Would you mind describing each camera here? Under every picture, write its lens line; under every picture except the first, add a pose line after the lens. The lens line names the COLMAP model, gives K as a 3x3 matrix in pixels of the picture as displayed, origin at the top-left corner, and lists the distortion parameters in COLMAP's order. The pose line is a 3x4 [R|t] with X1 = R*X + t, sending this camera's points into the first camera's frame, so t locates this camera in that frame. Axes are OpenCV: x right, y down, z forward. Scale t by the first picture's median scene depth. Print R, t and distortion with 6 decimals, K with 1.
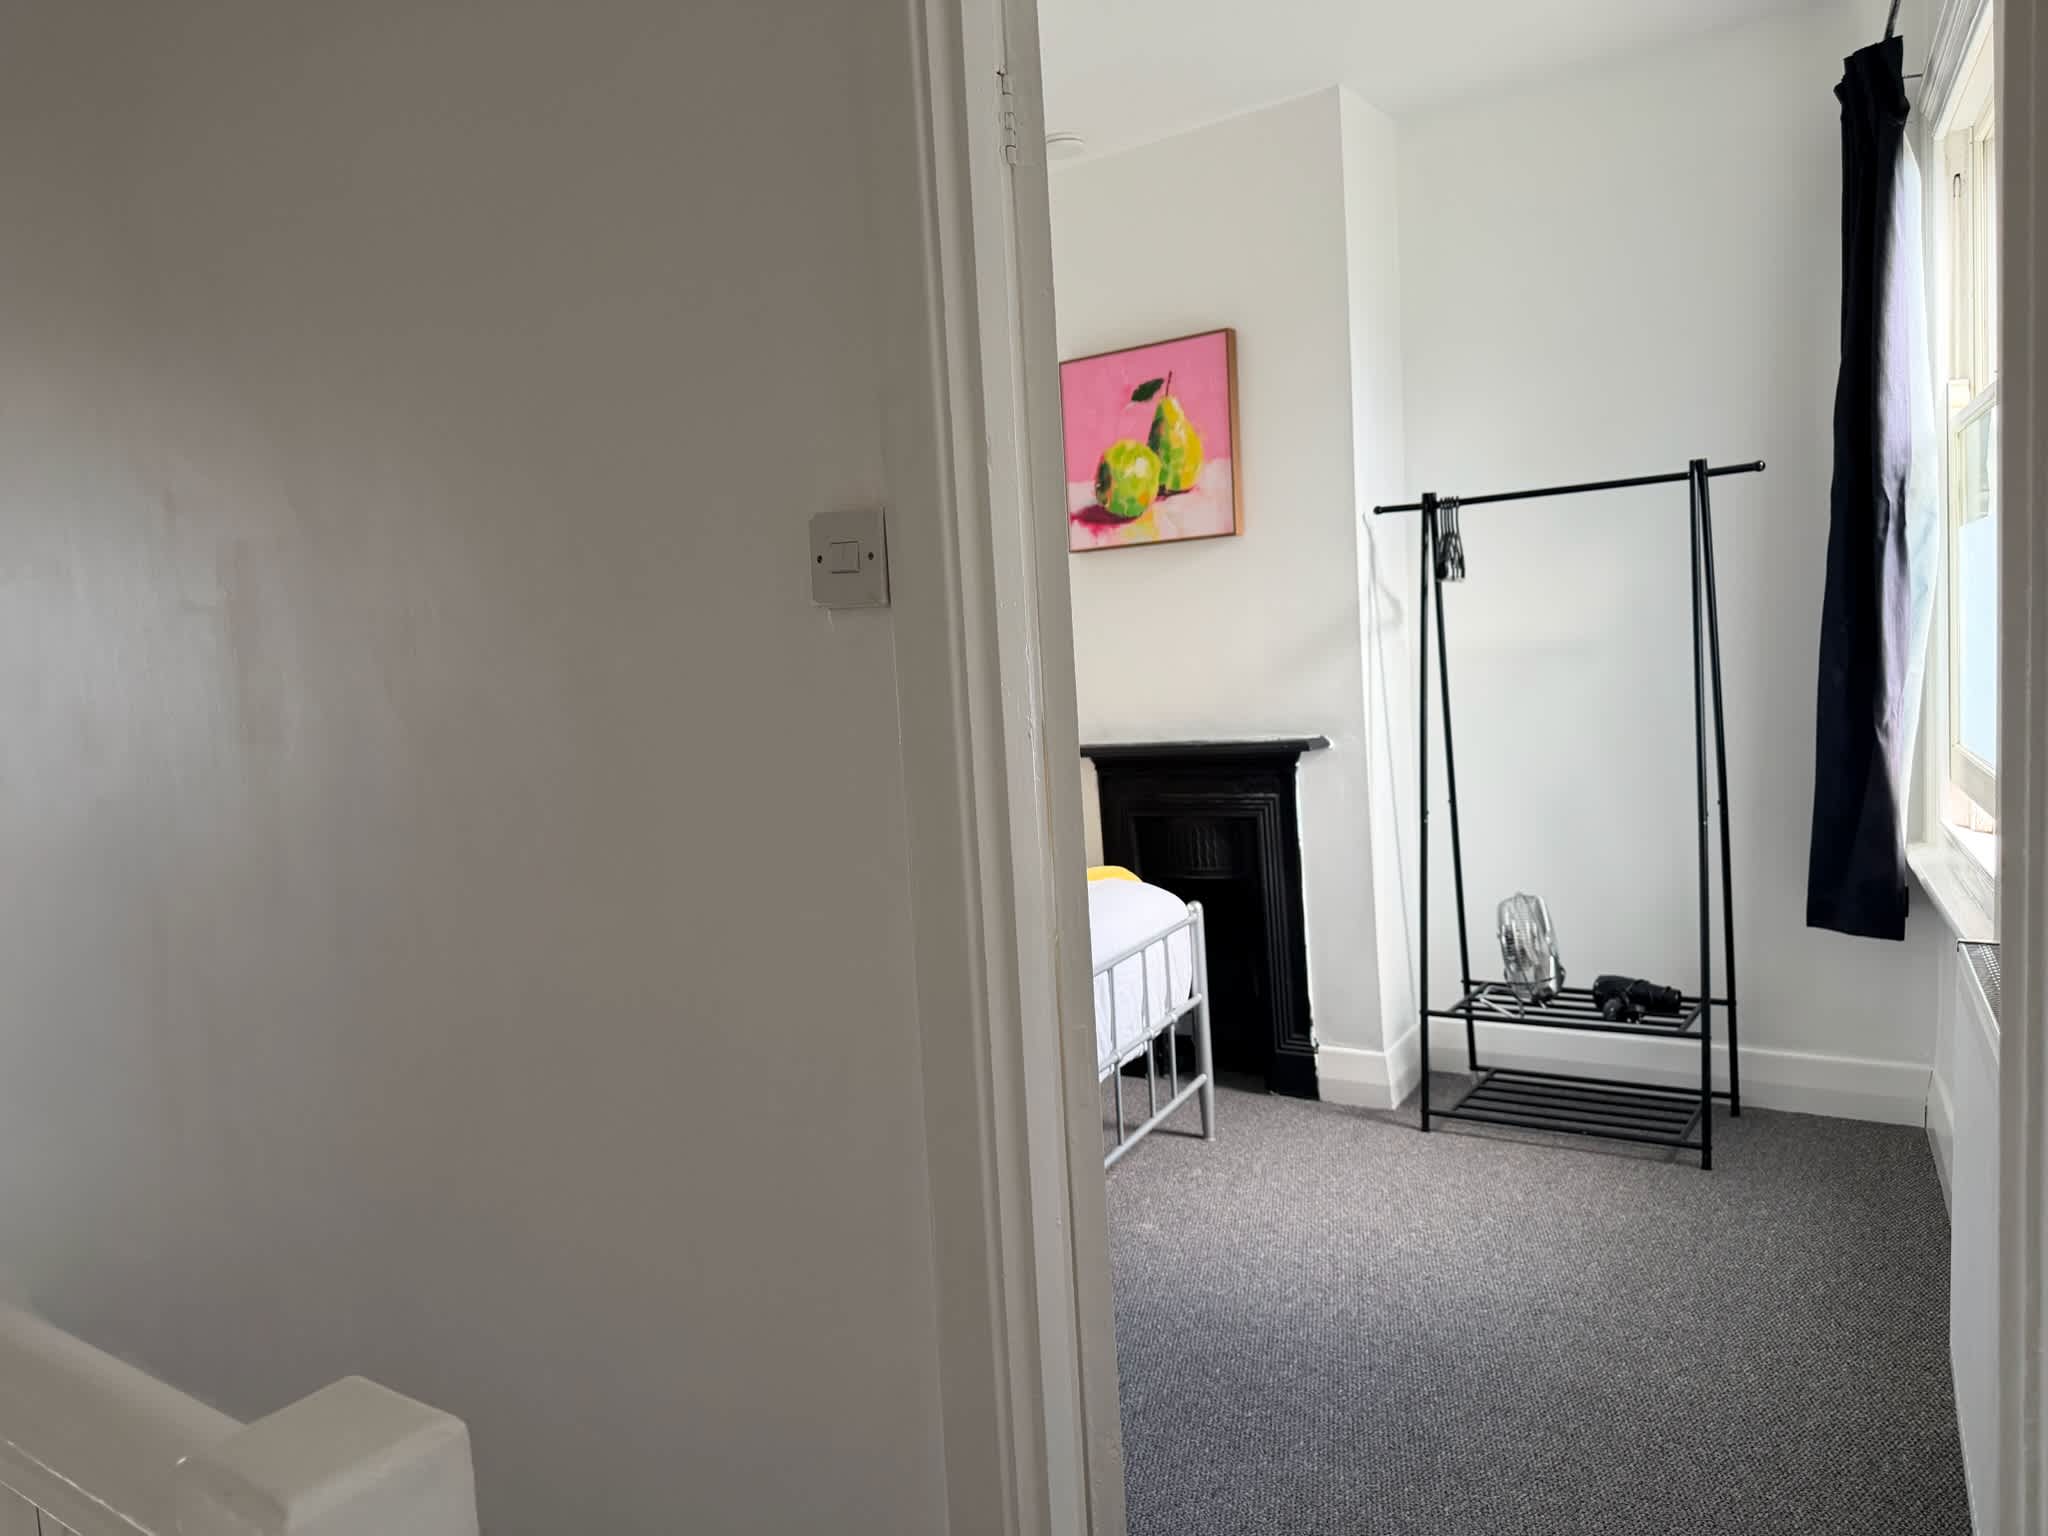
lens RADIAL K [[1409.8, 0, 1013.5], [0, 1409.8, 778.0], [0, 0, 1]] dist [0.121836, -0.102172]
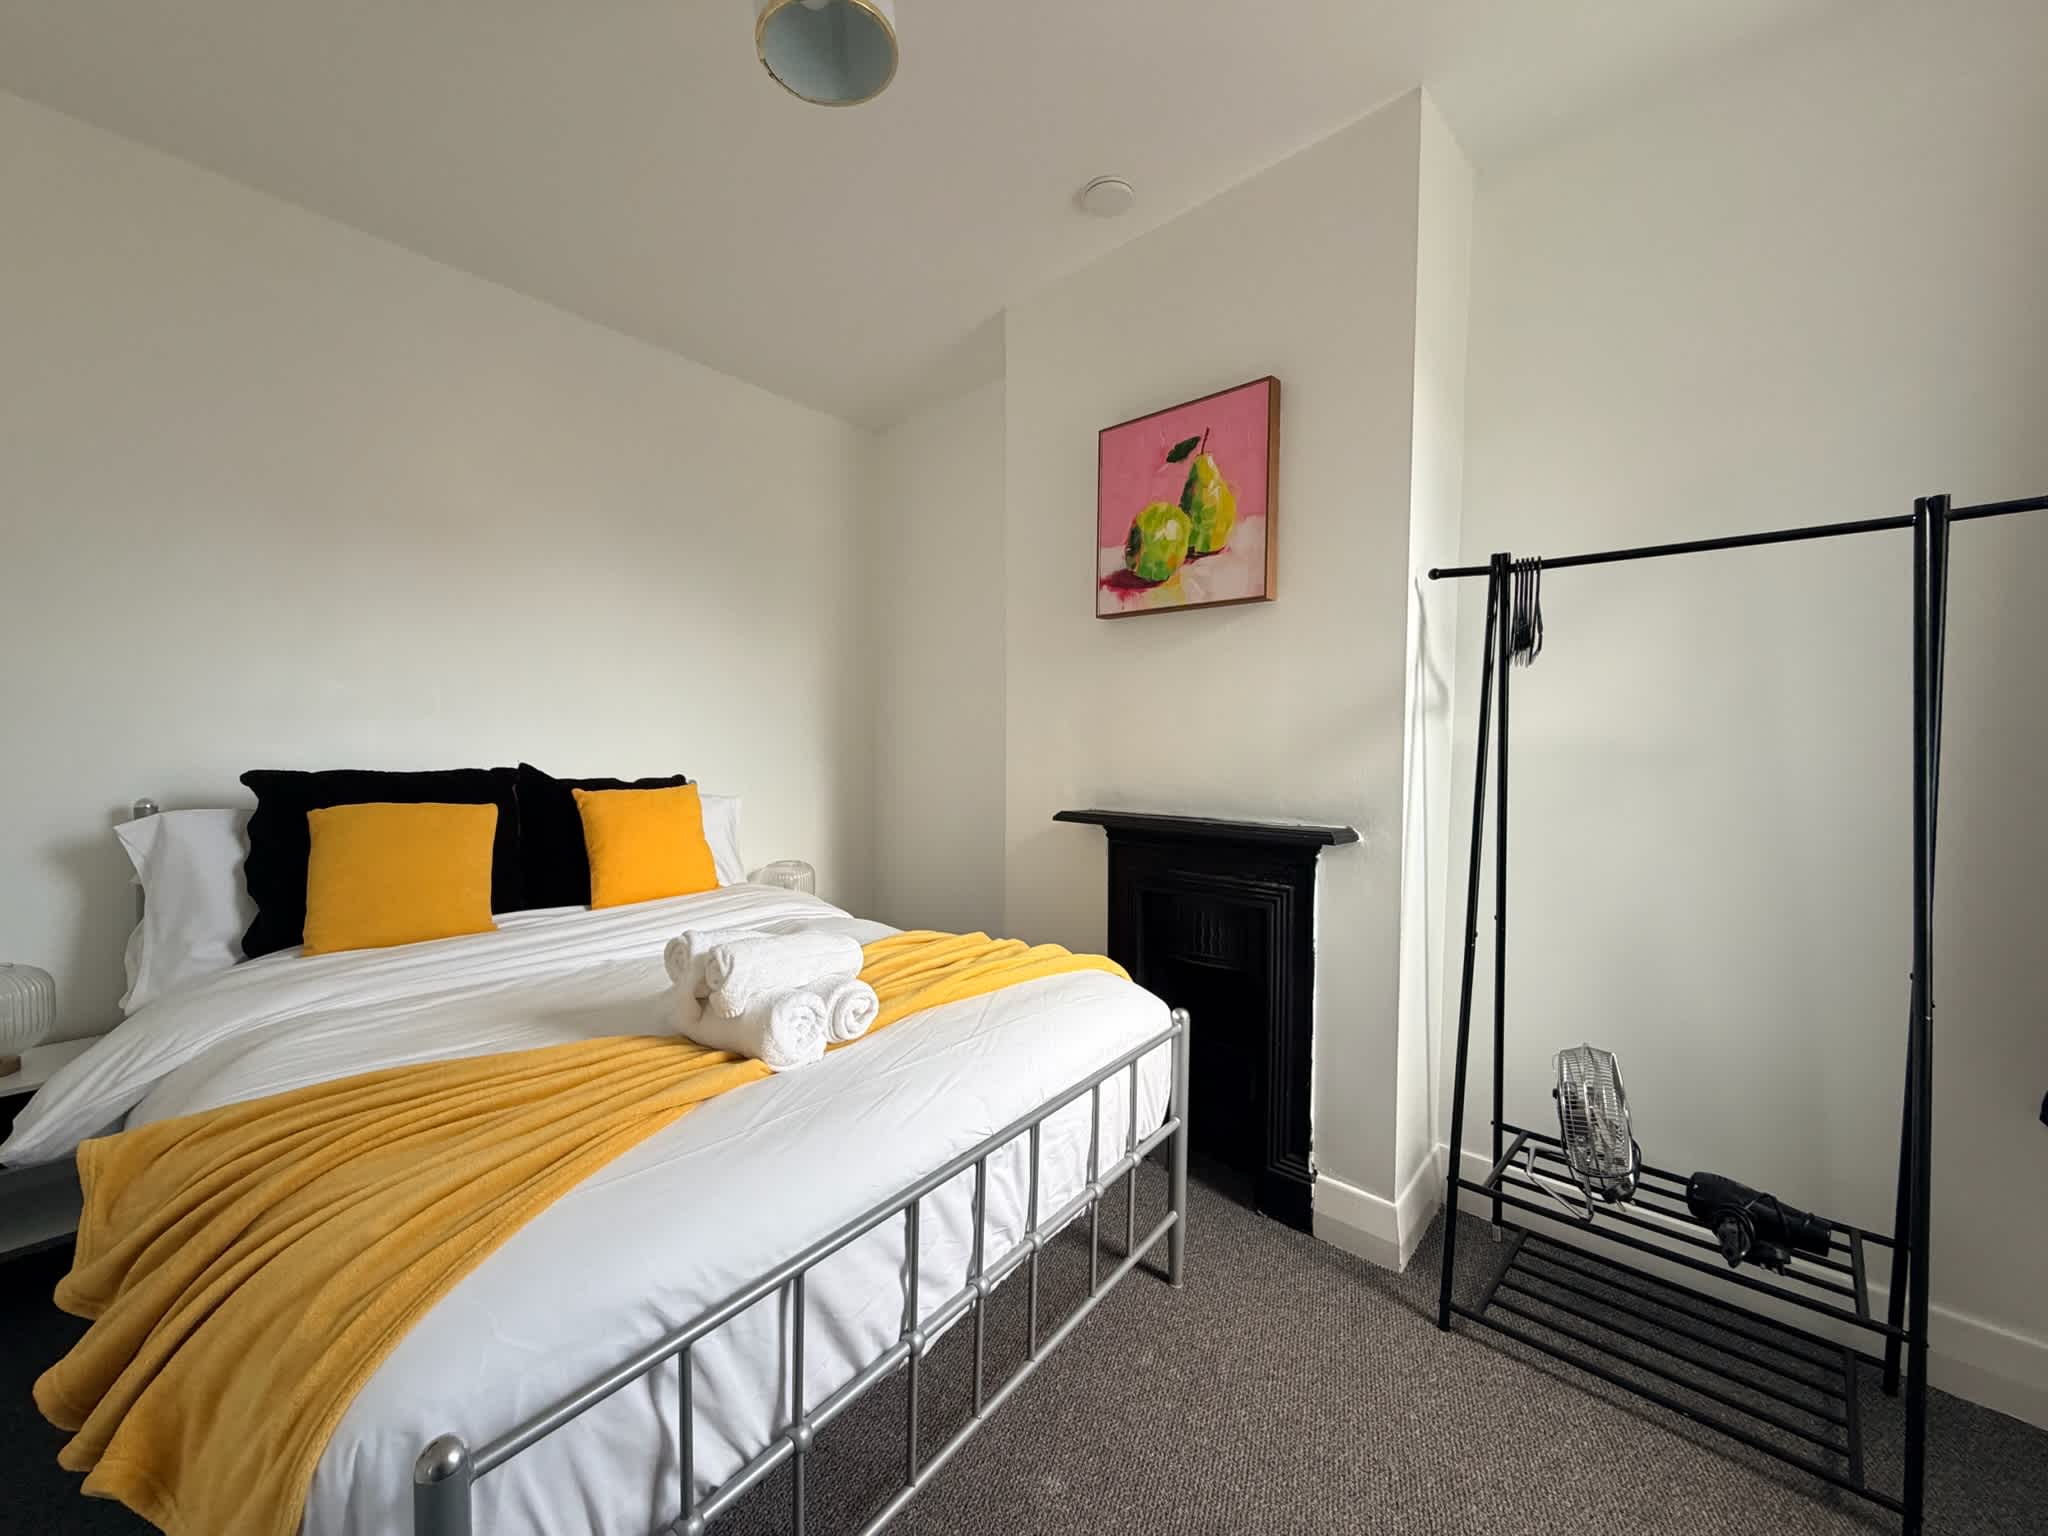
lens RADIAL K [[798.6, 0, 1024.0], [0, 798.6, 768.0], [0, 0, 1]] dist [-0.006605, 0.000010]
pose [[0.983753, 0.082711, -0.159342, 0.092274], [-0.089923, 0.995201, -0.038581, -0.028557], [0.155386, 0.052282, 0.986469, 0.465467]]
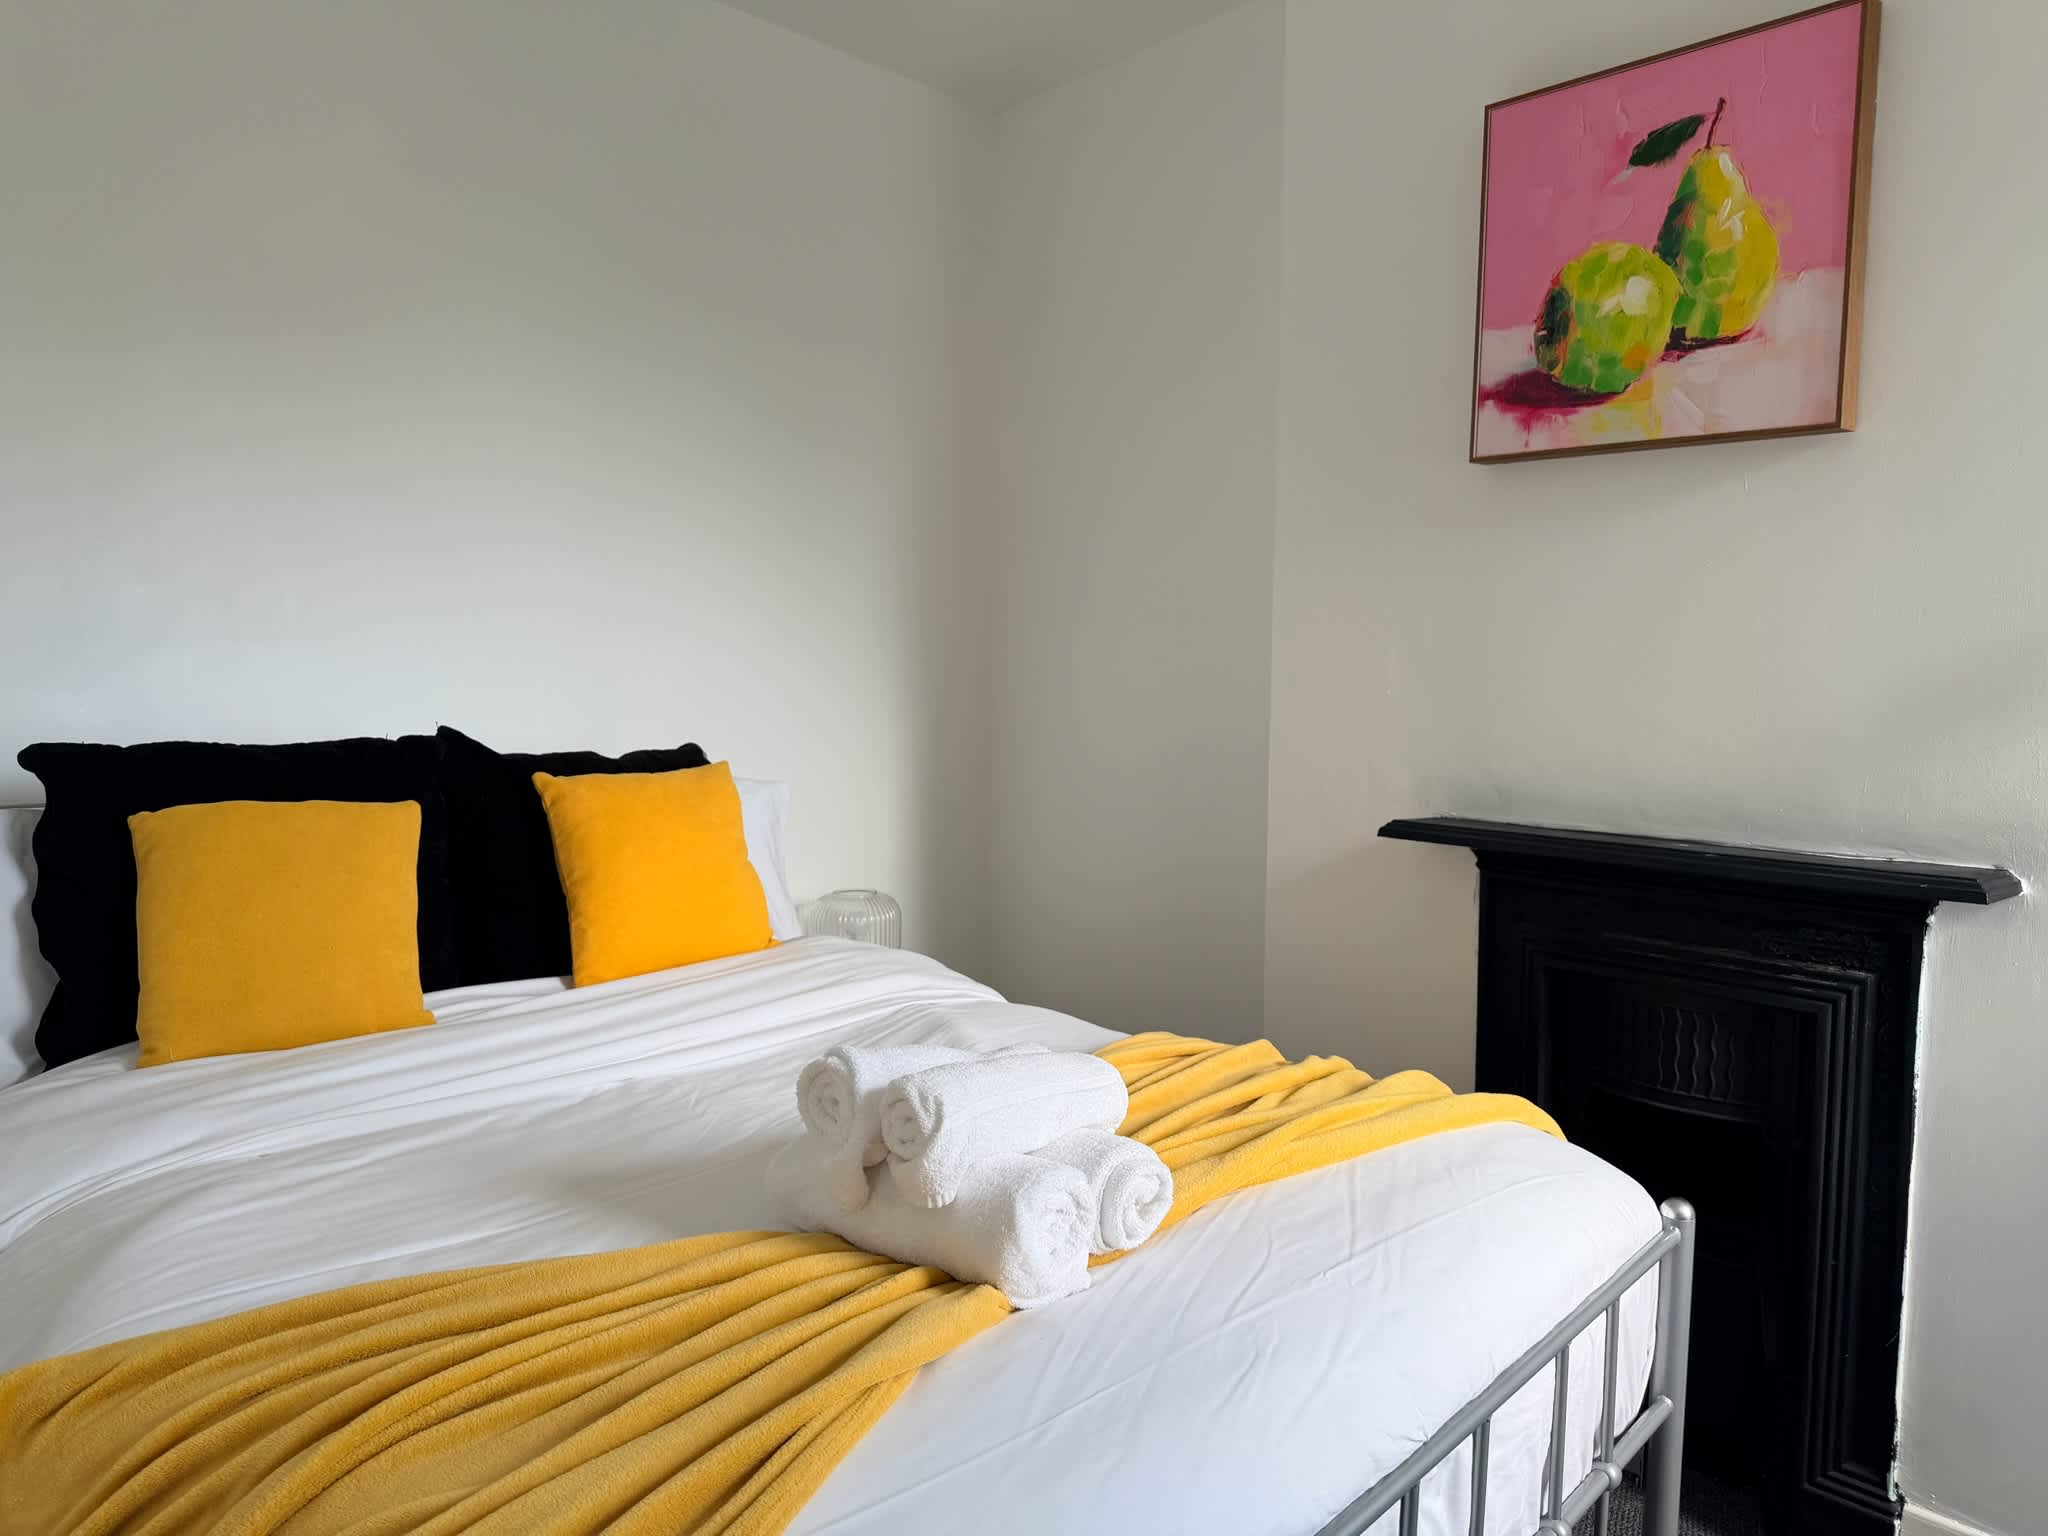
lens RADIAL K [[1420.8, 0, 1024.0], [0, 1420.8, 768.0], [0, 0, 1]] dist [0.029817, -0.045024]
pose [[0.966753, 0.098414, -0.236017, 0.015418], [-0.097671, 0.995108, 0.014867, -0.036886], [0.236325, 0.008680, 0.971635, 0.458689]]
